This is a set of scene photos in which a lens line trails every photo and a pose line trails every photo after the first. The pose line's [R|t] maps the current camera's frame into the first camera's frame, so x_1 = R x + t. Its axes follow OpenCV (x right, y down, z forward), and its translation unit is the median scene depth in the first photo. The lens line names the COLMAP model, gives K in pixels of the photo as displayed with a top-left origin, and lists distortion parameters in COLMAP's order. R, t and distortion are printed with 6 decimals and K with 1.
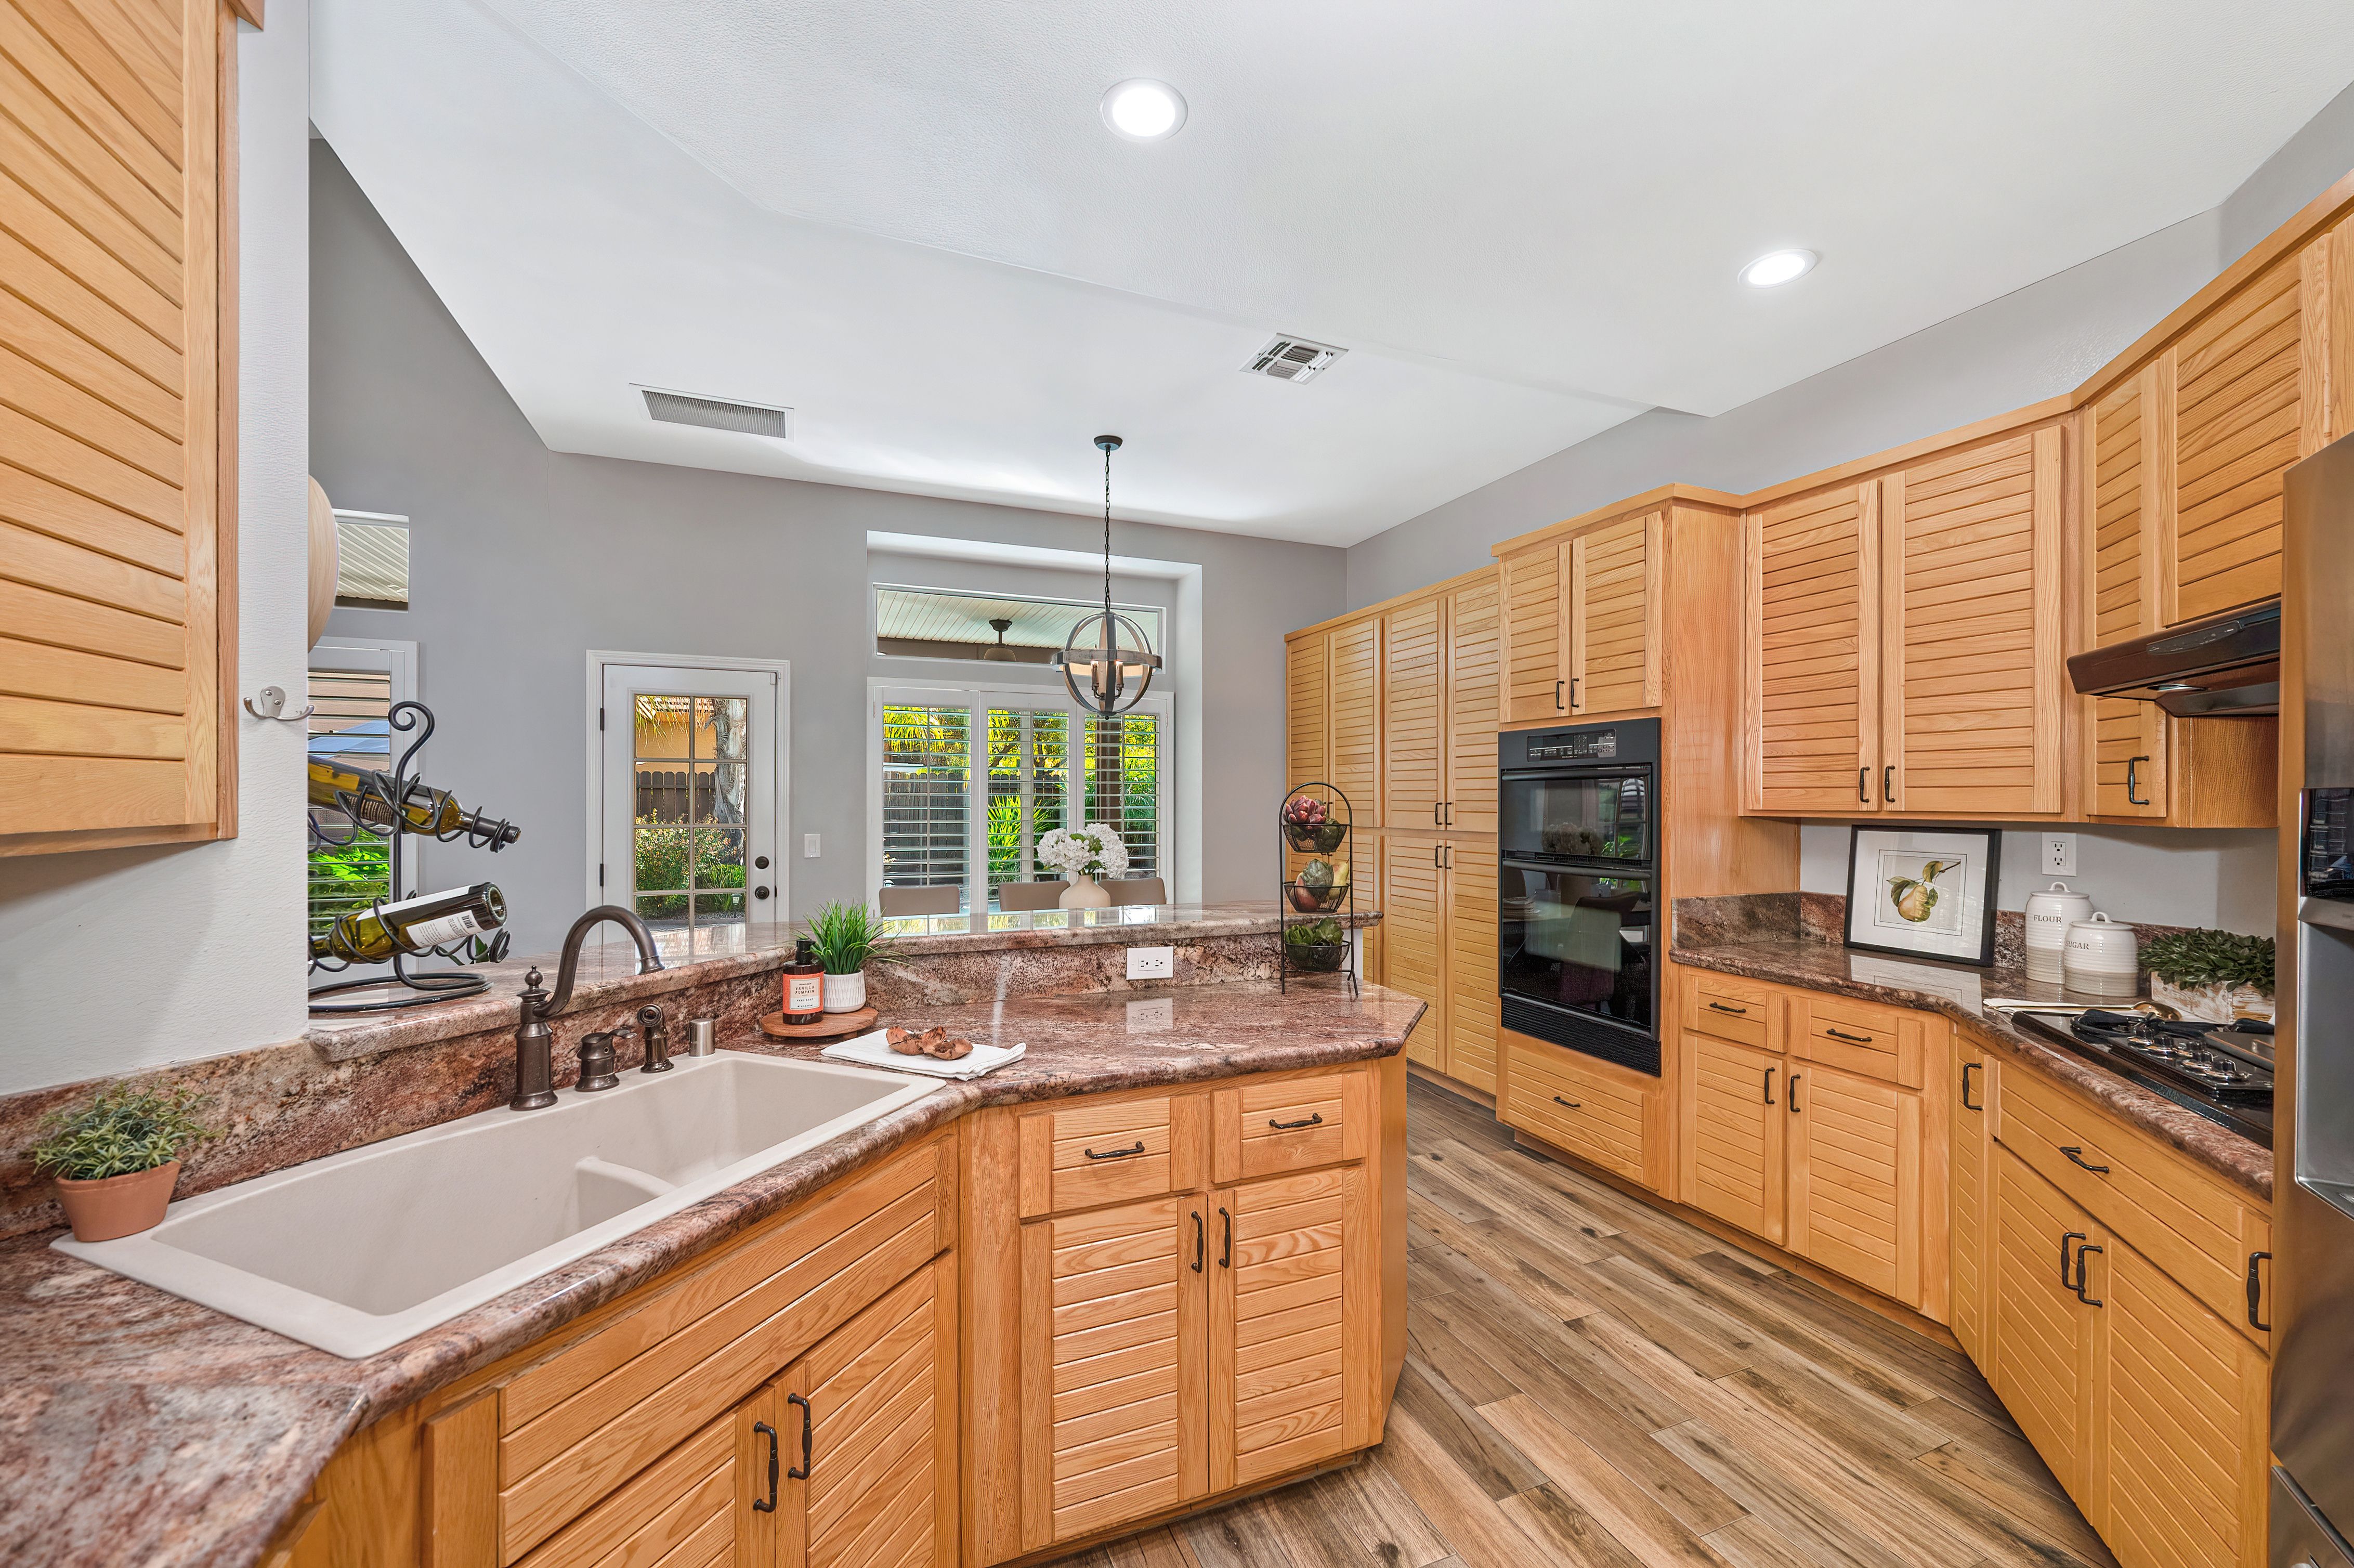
lens RADIAL K [[947.3, 0, 1195.8], [0, 947.3, 799.0], [0, 0, 1]] dist [0.002629, -0.000034]
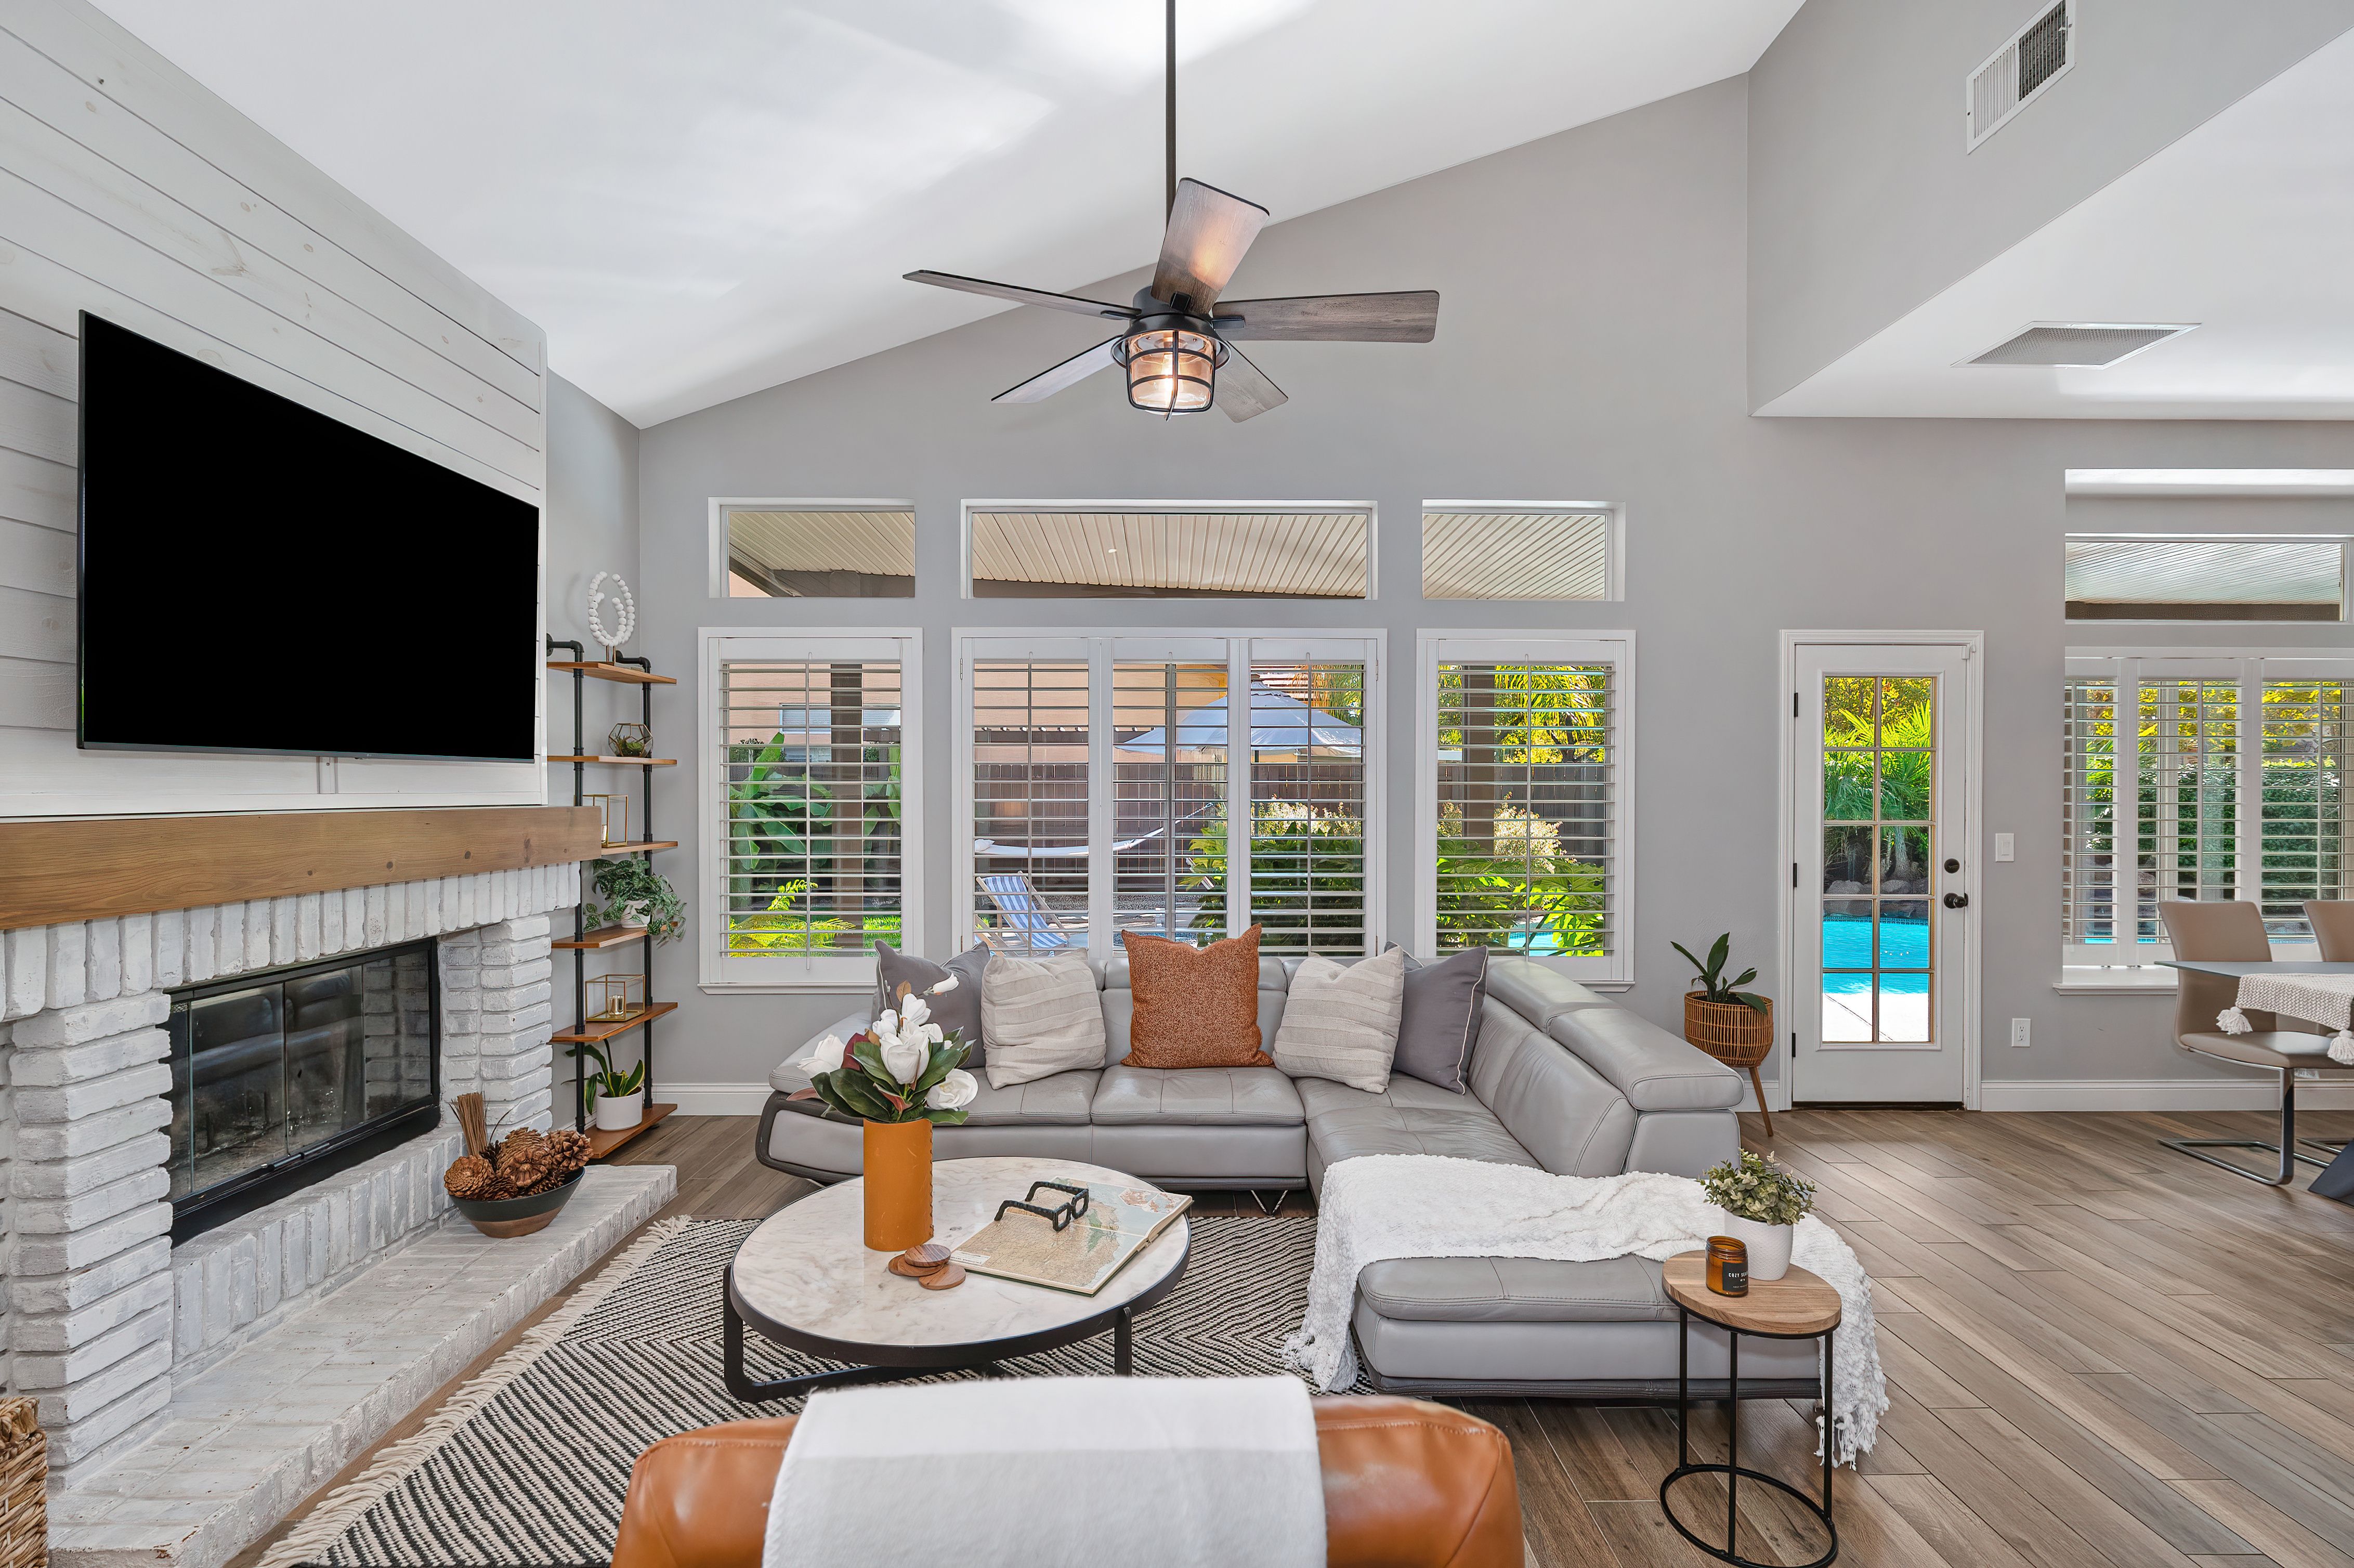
lens RADIAL K [[1050.8, 0, 1171.1], [0, 1050.8, 800.3], [0, 0, 1]] dist [-0.003148, -0.000277]
pose [[0.926181, 0.001212, -0.377077, -0.982293], [0.002404, 0.999956, 0.009119, -0.004462], [0.377072, -0.009353, 0.926137, -0.209091]]
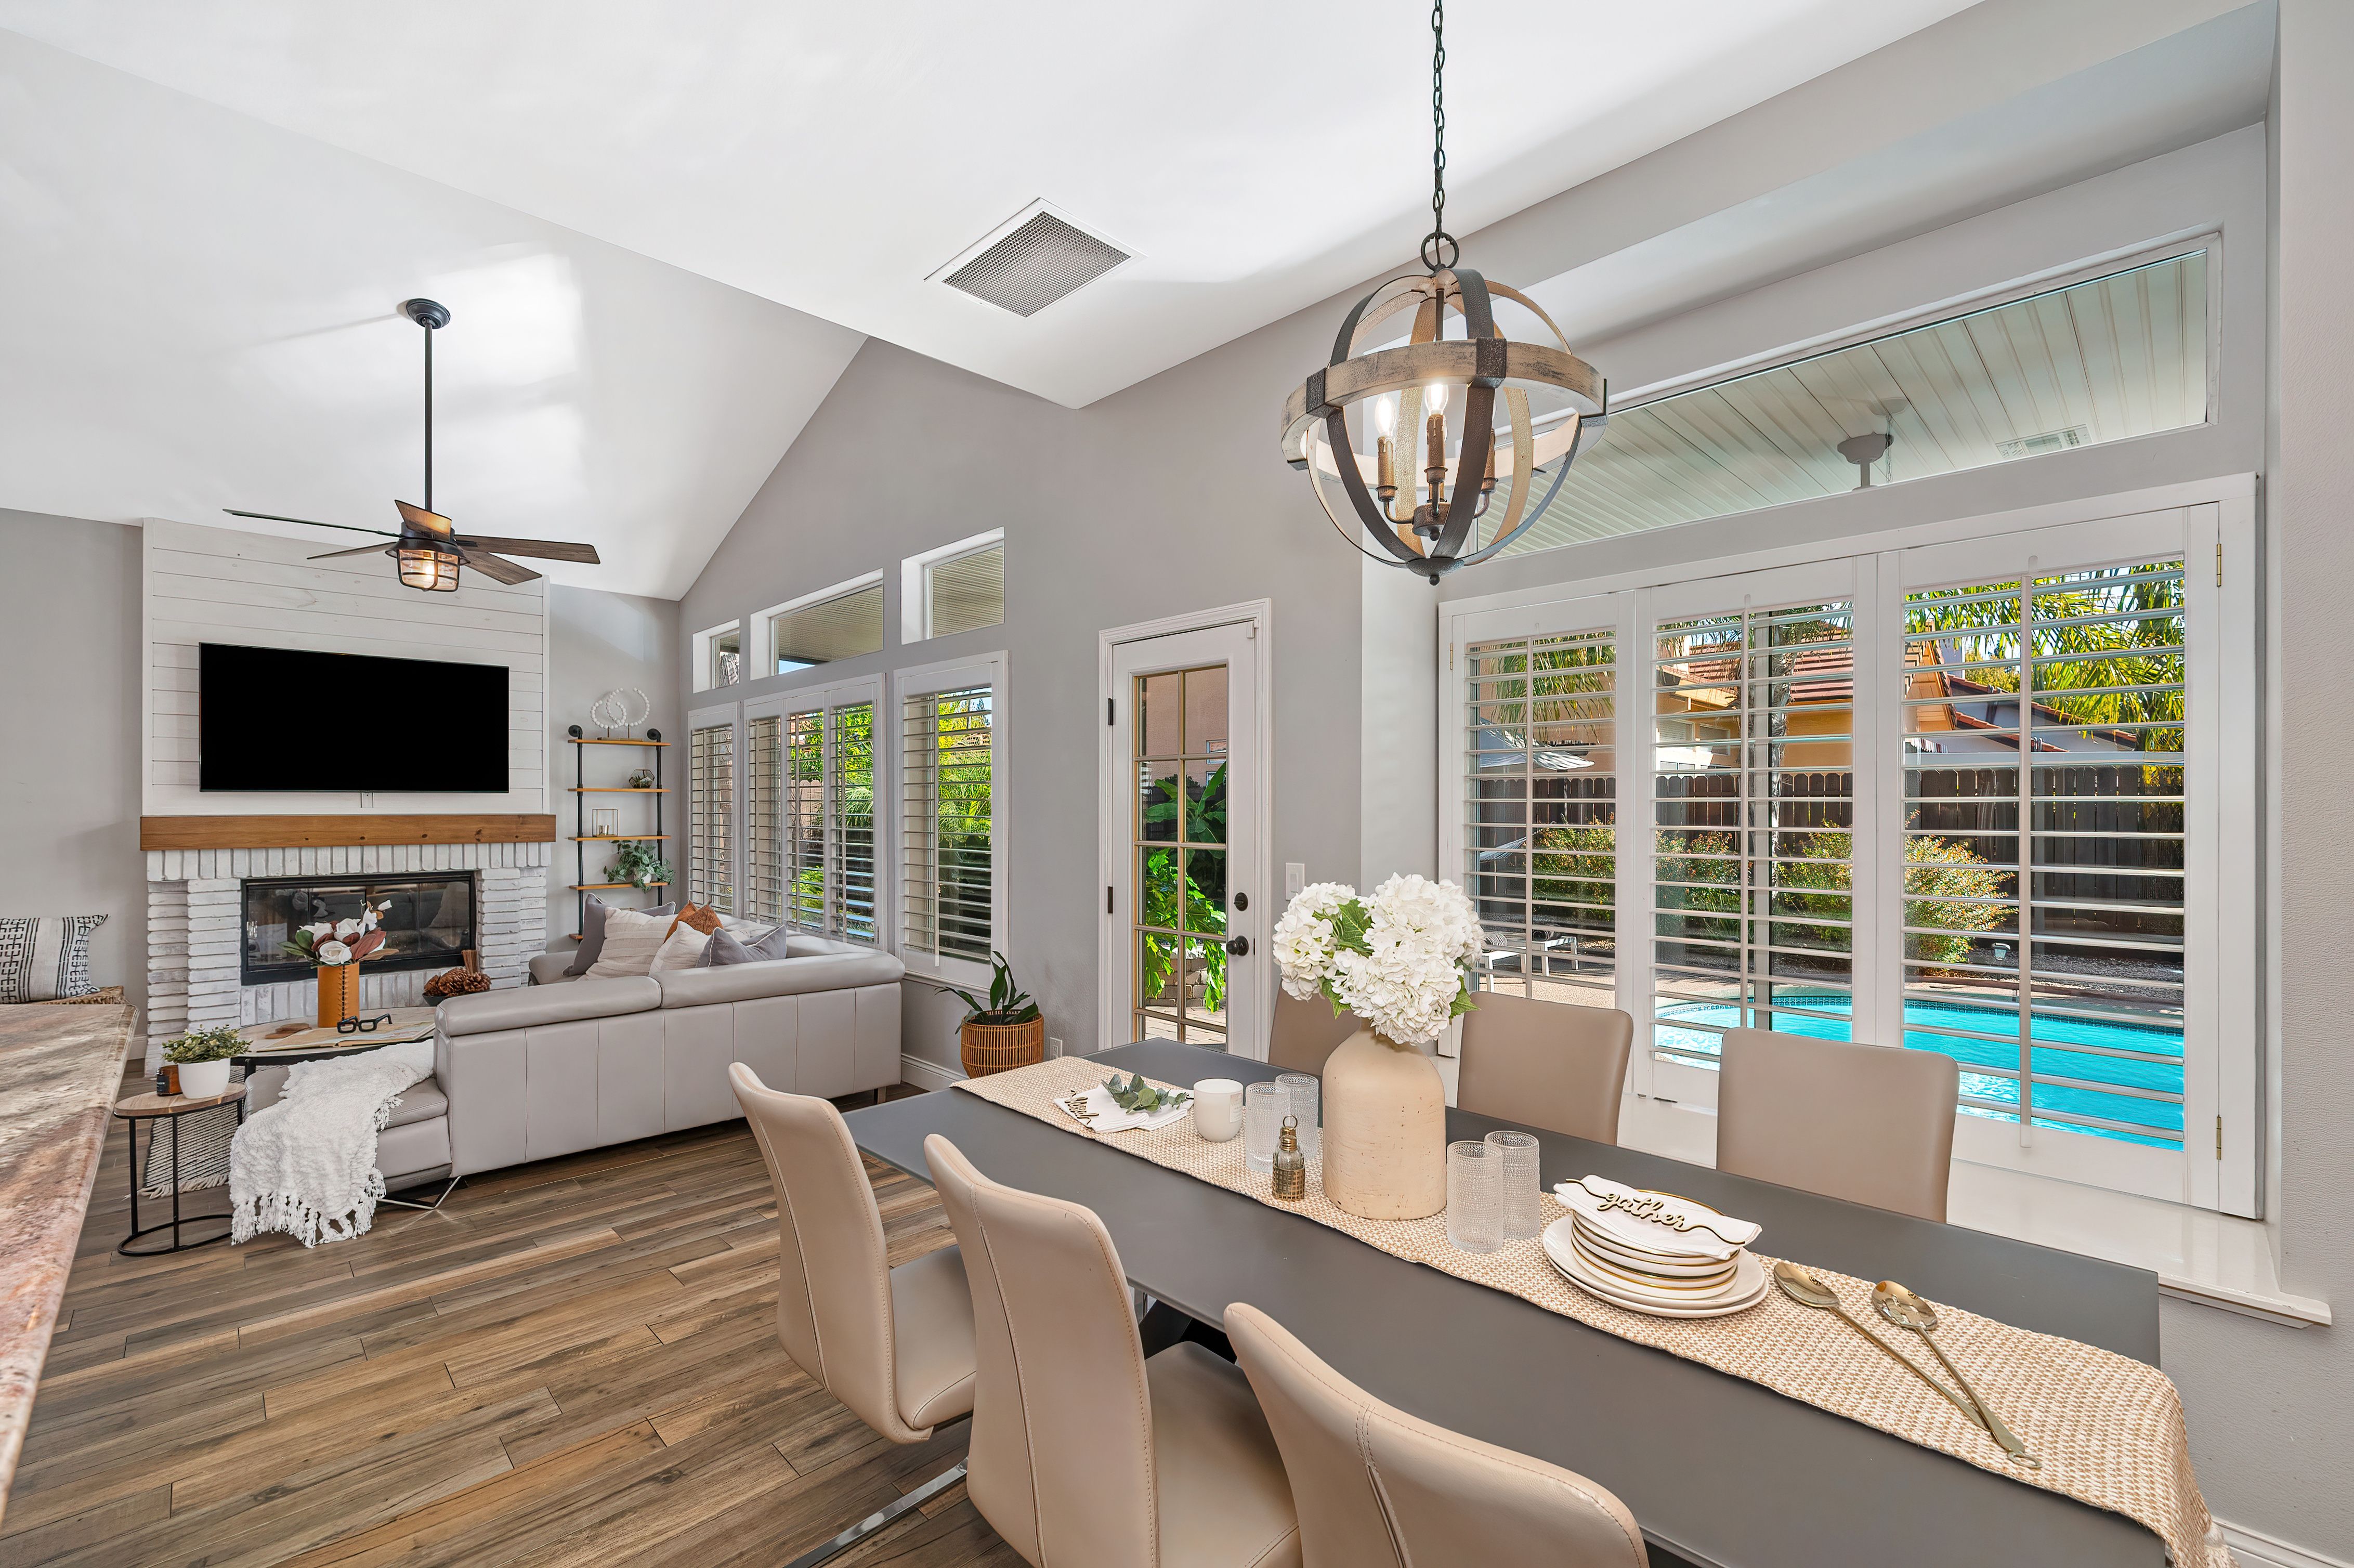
lens RADIAL K [[994.8, 0, 1190.4], [0, 994.8, 802.8], [0, 0, 1]] dist [-0.005290, 0.000227]
pose [[0.384486, -0.003222, -0.923125, 0.244350], [0.002320, 0.999994, -0.002524, -0.003207], [0.923128, -0.001171, 0.384491, 0.895163]]
